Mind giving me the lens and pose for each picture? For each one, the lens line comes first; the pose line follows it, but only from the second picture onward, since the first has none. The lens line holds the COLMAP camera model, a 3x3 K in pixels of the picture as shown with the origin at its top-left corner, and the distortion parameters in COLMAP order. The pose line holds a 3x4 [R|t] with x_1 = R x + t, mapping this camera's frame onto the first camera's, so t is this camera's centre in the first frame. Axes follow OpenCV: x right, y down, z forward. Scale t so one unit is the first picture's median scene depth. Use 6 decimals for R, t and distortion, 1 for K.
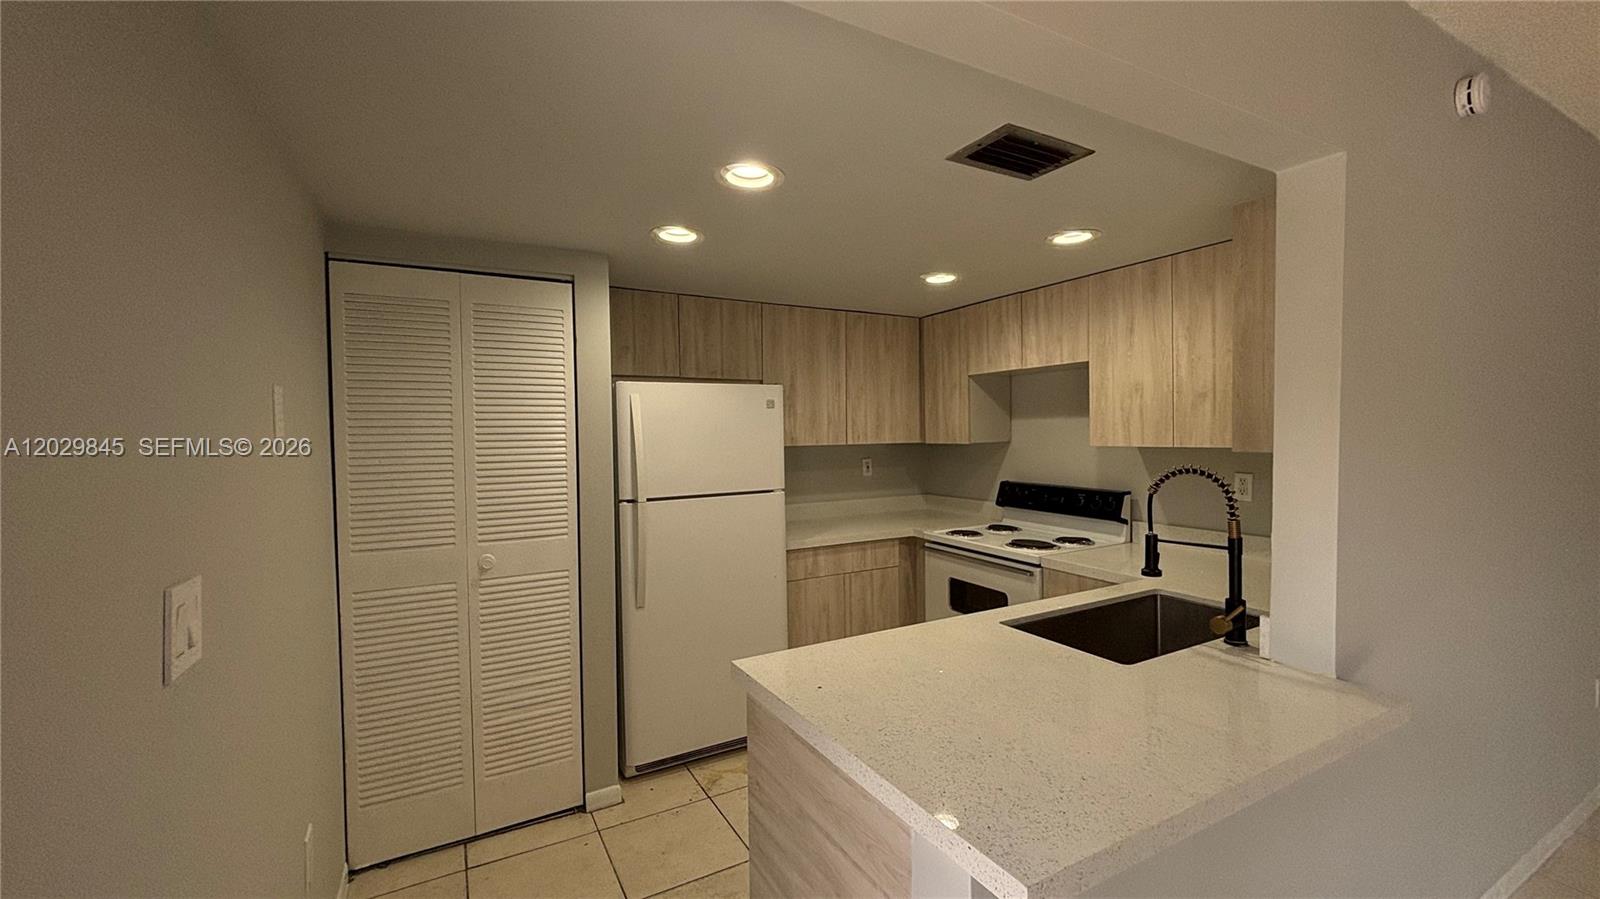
lens RADIAL K [[647.1, 0, 804.0], [0, 647.1, 450.9], [0, 0, 1]] dist [0.000625, 0.000125]
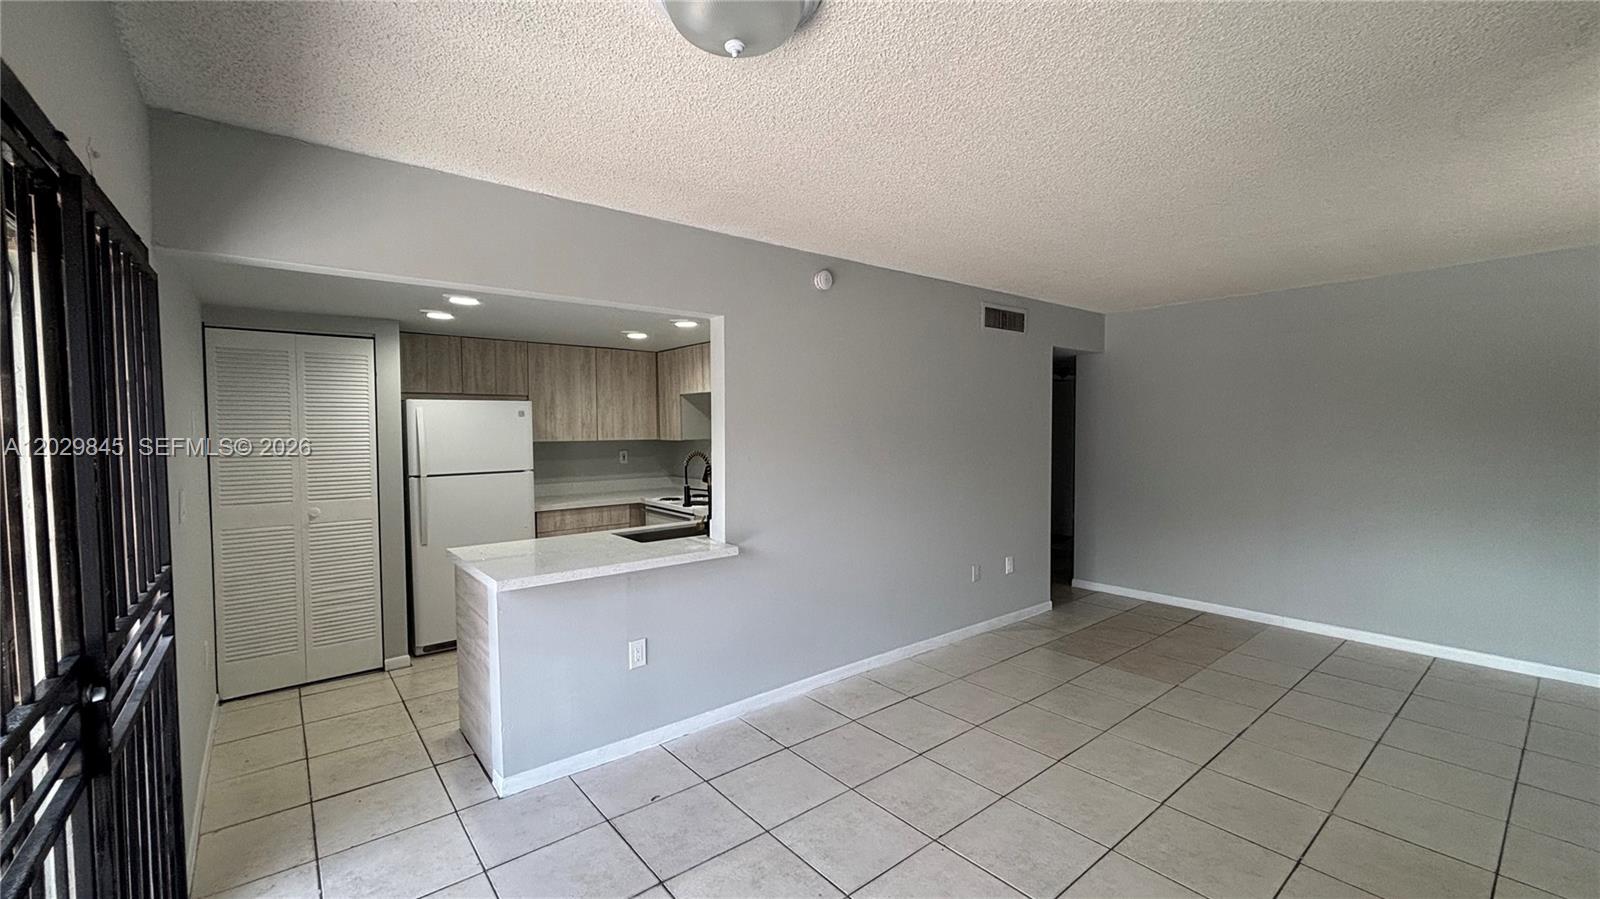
lens RADIAL K [[647.1, 0, 803.0], [0, 647.1, 451.7], [0, 0, 1]] dist [0.000625, 0.000125]
pose [[0.983788, 0.001703, 0.179330, 0.352404], [-0.003096, 0.999967, 0.007489, 0.004006], [-0.179311, -0.007923, 0.983761, -0.674890]]
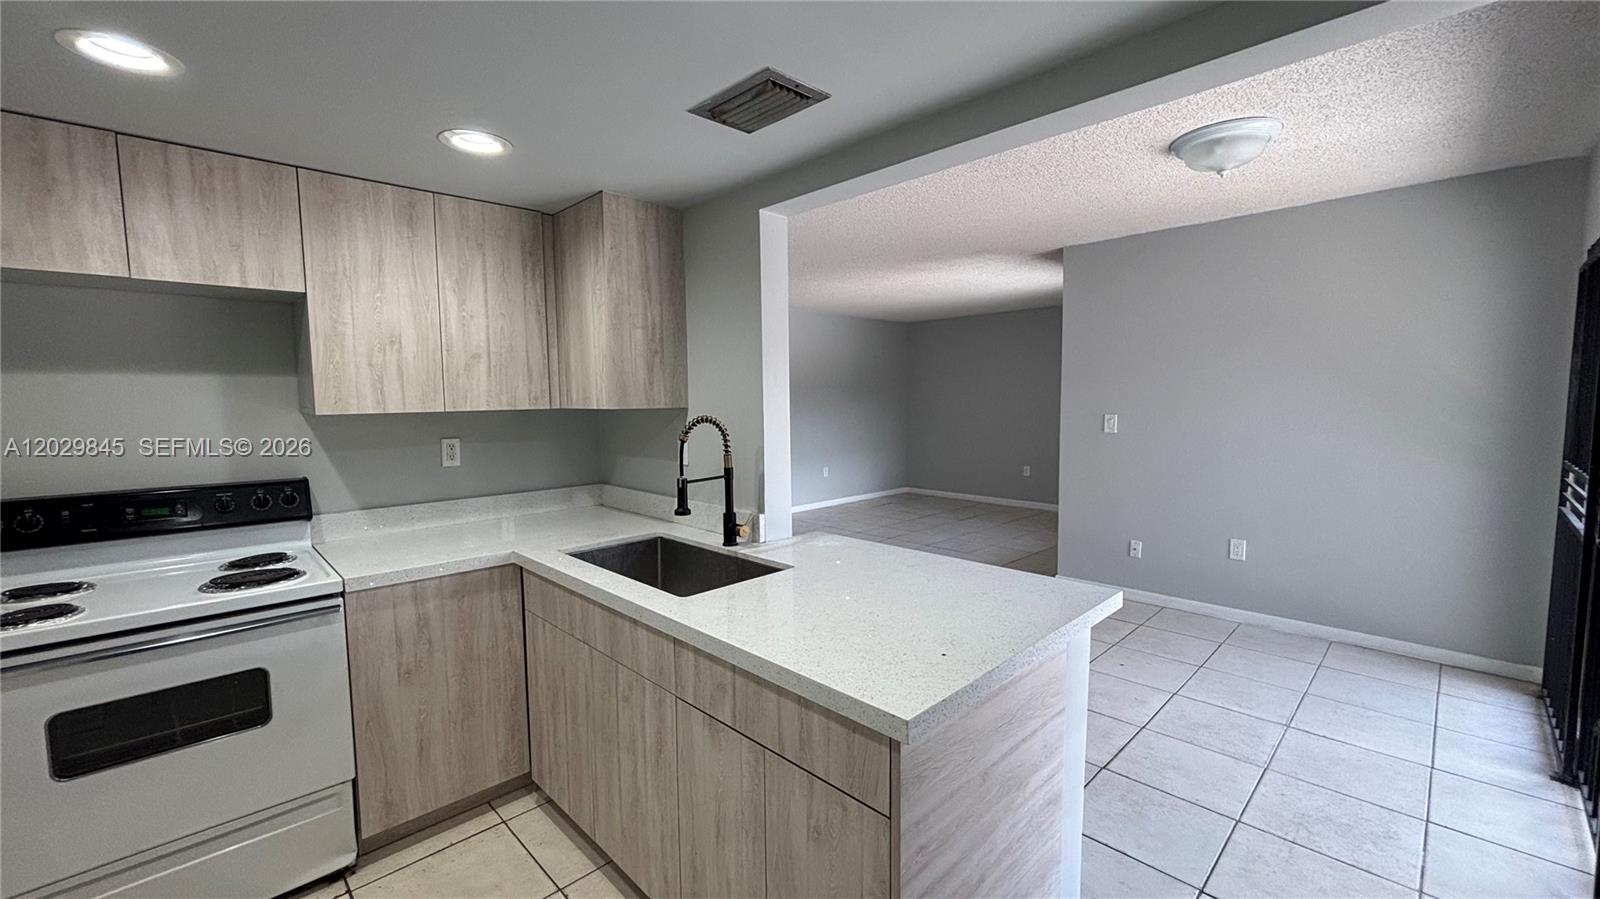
lens RADIAL K [[647.1, 0, 802.0], [0, 647.1, 446.9], [0, 0, 1]] dist [0.000625, 0.000125]
pose [[-0.278491, -0.062595, 0.958397, -0.412198], [0.043581, 0.996023, 0.077716, -0.005232], [-0.959450, 0.063411, -0.274655, 0.741925]]
